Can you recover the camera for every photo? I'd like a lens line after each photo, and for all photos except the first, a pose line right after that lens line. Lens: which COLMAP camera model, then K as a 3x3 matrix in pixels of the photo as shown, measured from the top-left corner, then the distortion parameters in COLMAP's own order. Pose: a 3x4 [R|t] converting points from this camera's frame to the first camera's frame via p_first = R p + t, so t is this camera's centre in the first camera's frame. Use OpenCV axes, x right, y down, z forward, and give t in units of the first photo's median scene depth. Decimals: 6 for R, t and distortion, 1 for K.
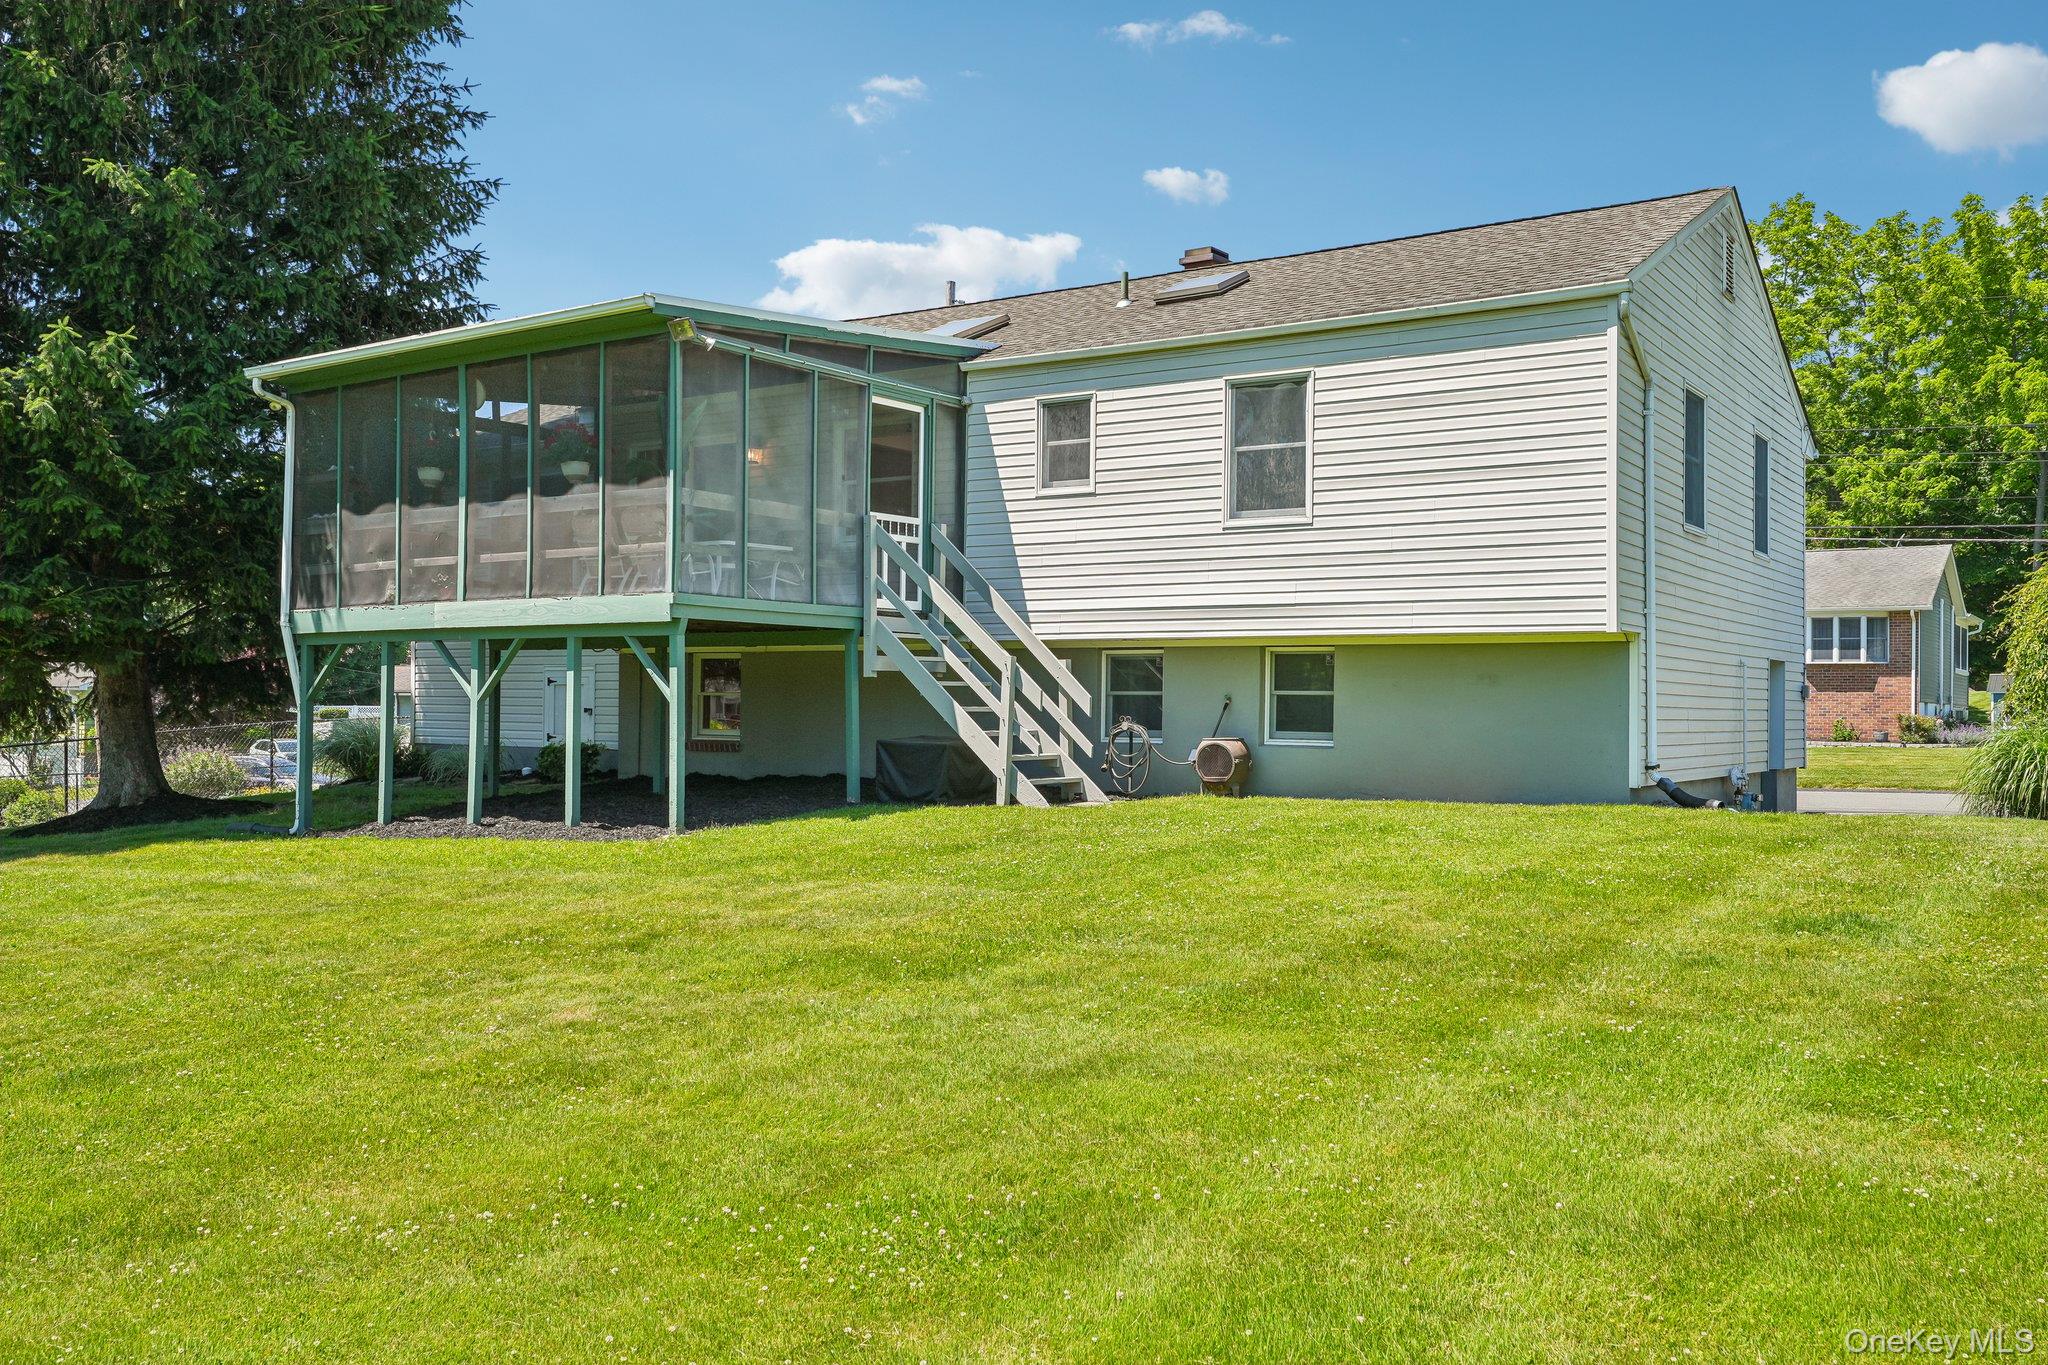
lens RADIAL K [[1728.1, 0, 1025.3], [0, 1728.1, 685.7], [0, 0, 1]] dist [0.002933, -0.002668]
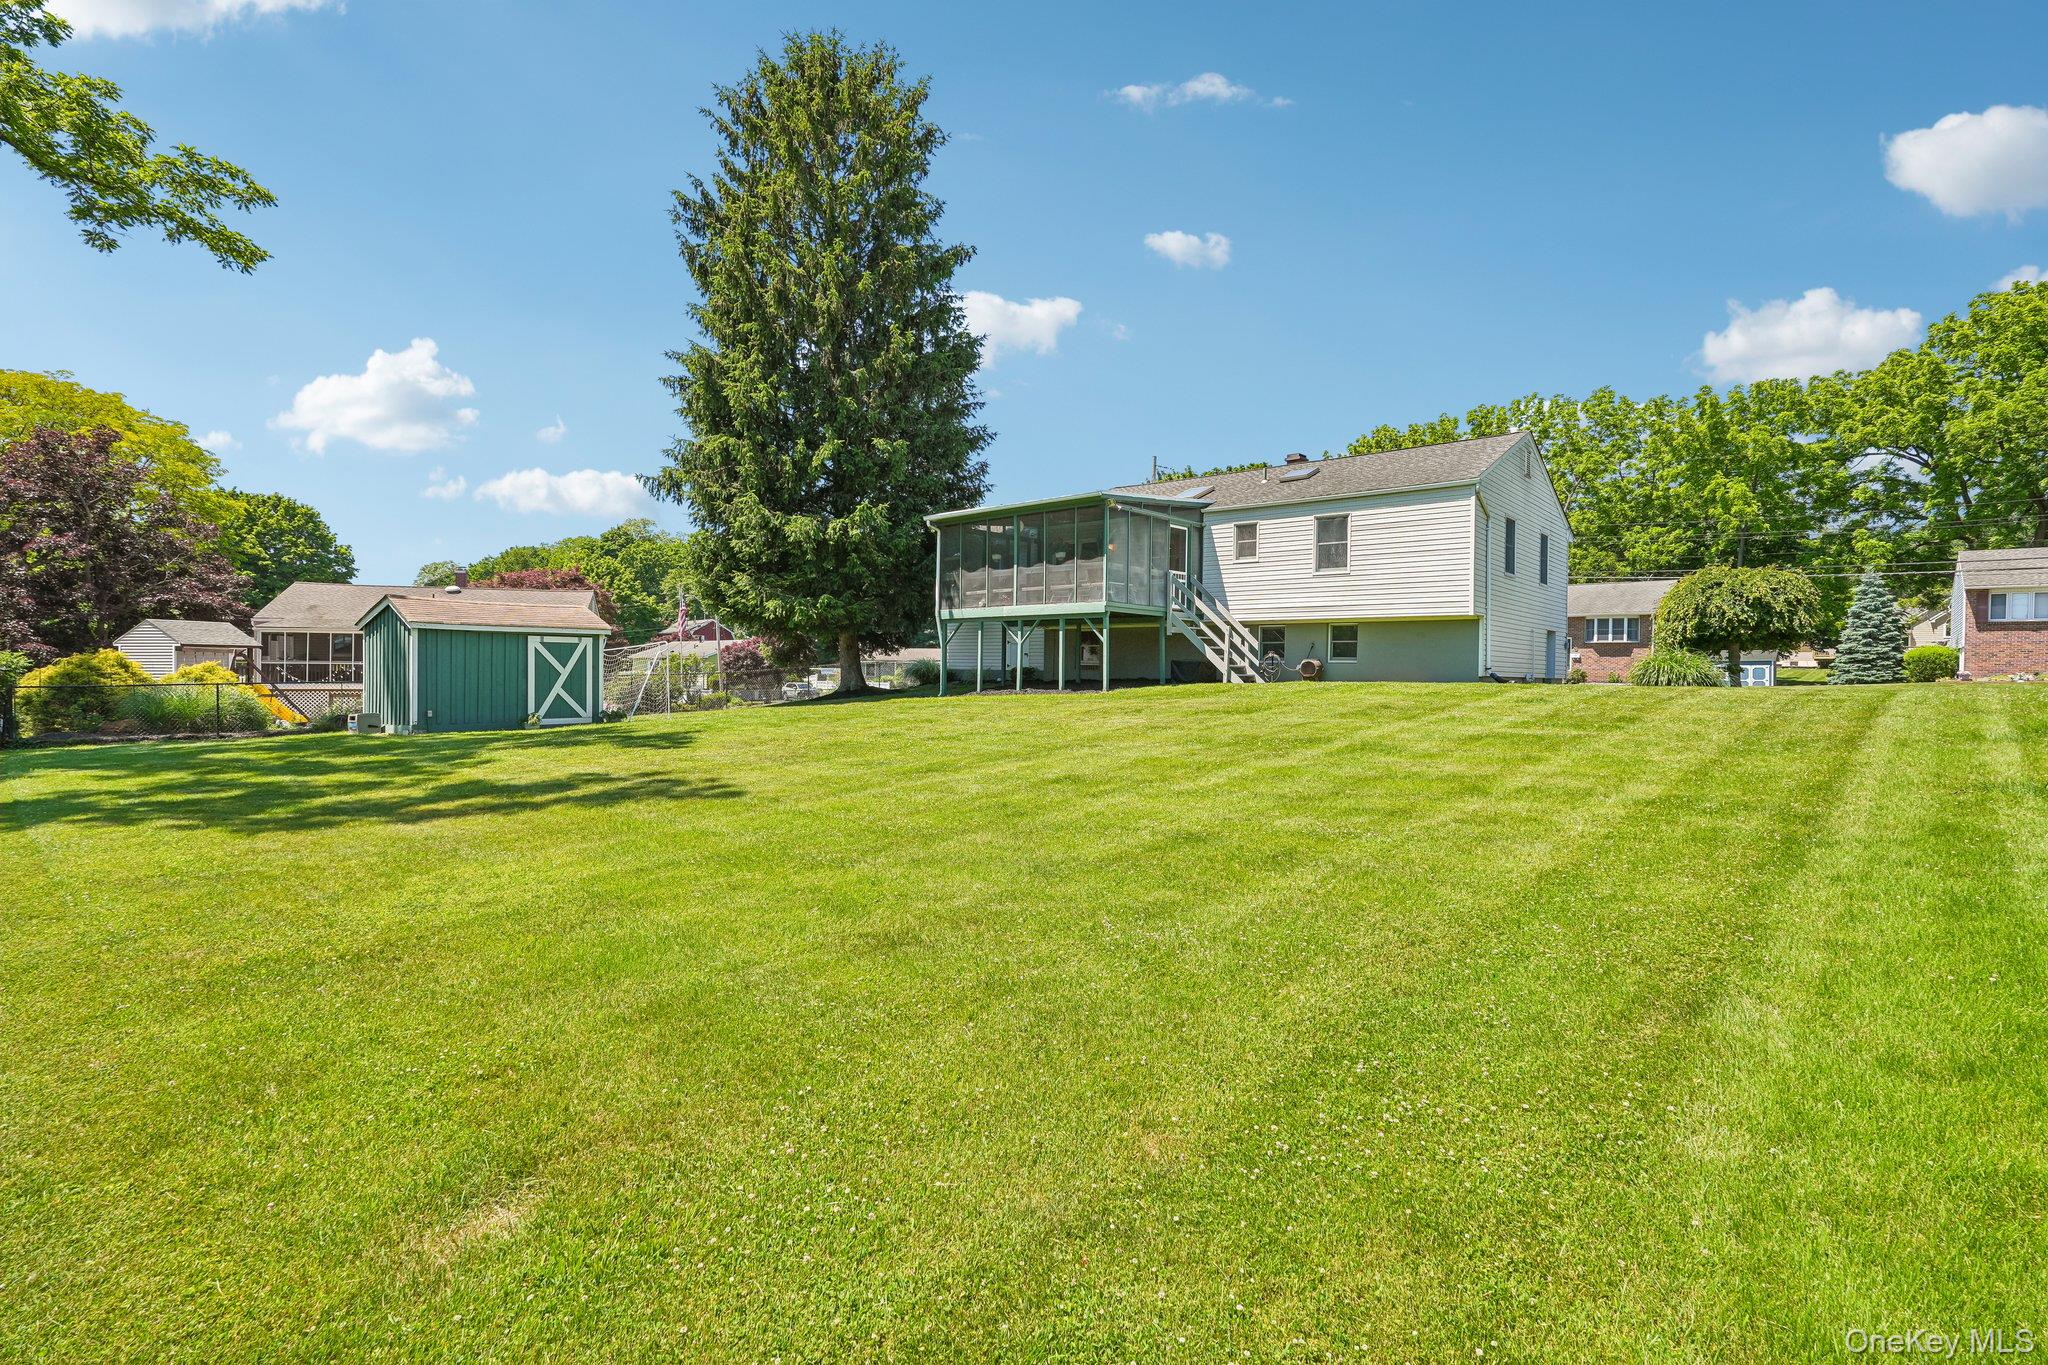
lens RADIAL K [[980.2, 0, 1029.5], [0, 980.2, 677.0], [0, 0, 1]] dist [0.004459, 0.000385]
pose [[0.992944, 0.005220, -0.118466, -0.120003], [-0.003654, 0.999903, 0.013434, 0.037647], [0.118525, -0.012906, 0.992867, -0.450542]]
